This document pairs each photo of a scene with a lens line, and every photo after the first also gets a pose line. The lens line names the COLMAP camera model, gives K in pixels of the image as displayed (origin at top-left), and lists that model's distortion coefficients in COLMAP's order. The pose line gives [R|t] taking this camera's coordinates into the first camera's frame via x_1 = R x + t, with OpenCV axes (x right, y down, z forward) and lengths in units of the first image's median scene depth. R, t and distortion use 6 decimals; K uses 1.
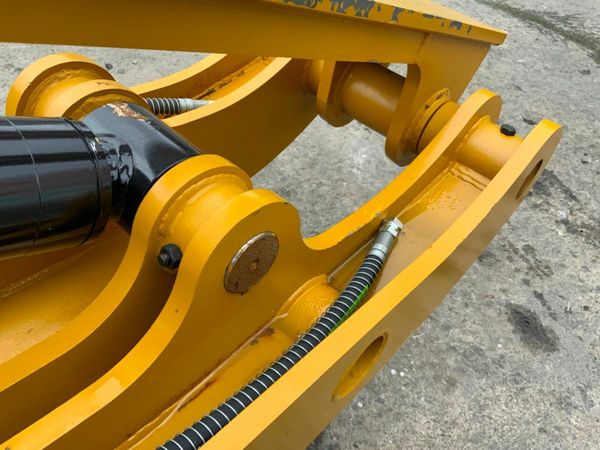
lens RADIAL K [[498.4, 0, 298.0], [0, 498.4, 228.3], [0, 0, 1]] dist [0.042817, -0.088731]
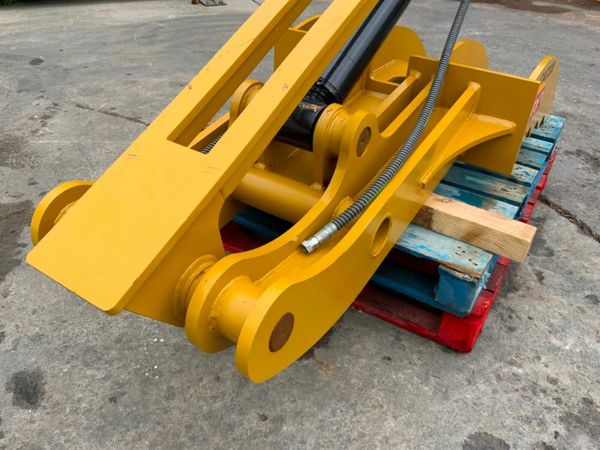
lens RADIAL K [[498.4, 0, 299.6], [0, 498.4, 224.3], [0, 0, 1]] dist [0.042817, -0.088731]
pose [[-0.982006, 0.035181, -0.185544, 0.059557], [-0.181180, 0.101651, 0.978182, -1.021073], [0.053274, 0.994198, -0.093448, 0.755729]]
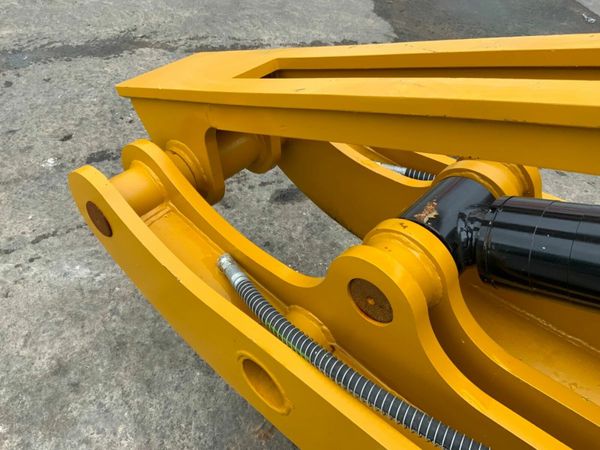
lens RADIAL K [[498.4, 0, 305.6], [0, 498.4, 222.5], [0, 0, 1]] dist [0.042817, -0.088731]
pose [[-0.009456, -0.753246, 0.657671, -0.523250], [0.702853, 0.462819, 0.540182, -0.493445], [-0.711272, 0.467354, 0.525045, 0.250339]]
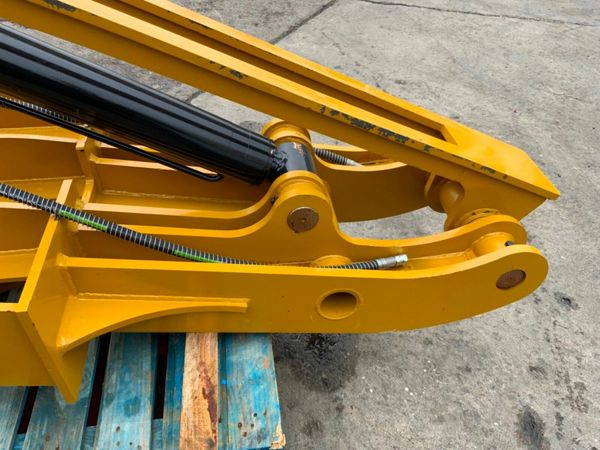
lens RADIAL K [[498.4, 0, 298.7], [0, 498.4, 226.7], [0, 0, 1]] dist [0.042817, -0.088731]
pose [[0.779766, 0.396671, -0.484374, 0.407535], [-0.473253, 0.879961, -0.041232, 0.081285], [0.409875, 0.261383, 0.873889, -0.406269]]
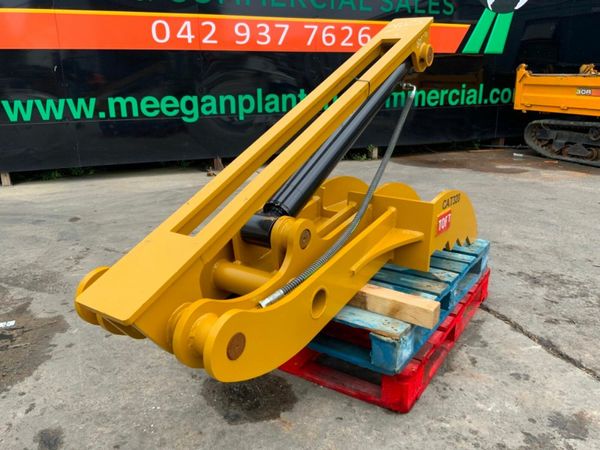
lens RADIAL K [[498.4, 0, 299.6], [0, 498.4, 219.2], [0, 0, 1]] dist [0.042817, -0.088731]
pose [[-0.986434, -0.002157, -0.164146, 0.001862], [-0.149673, 0.422521, 0.893909, -1.400728], [0.067427, 0.906350, -0.417112, 1.048789]]
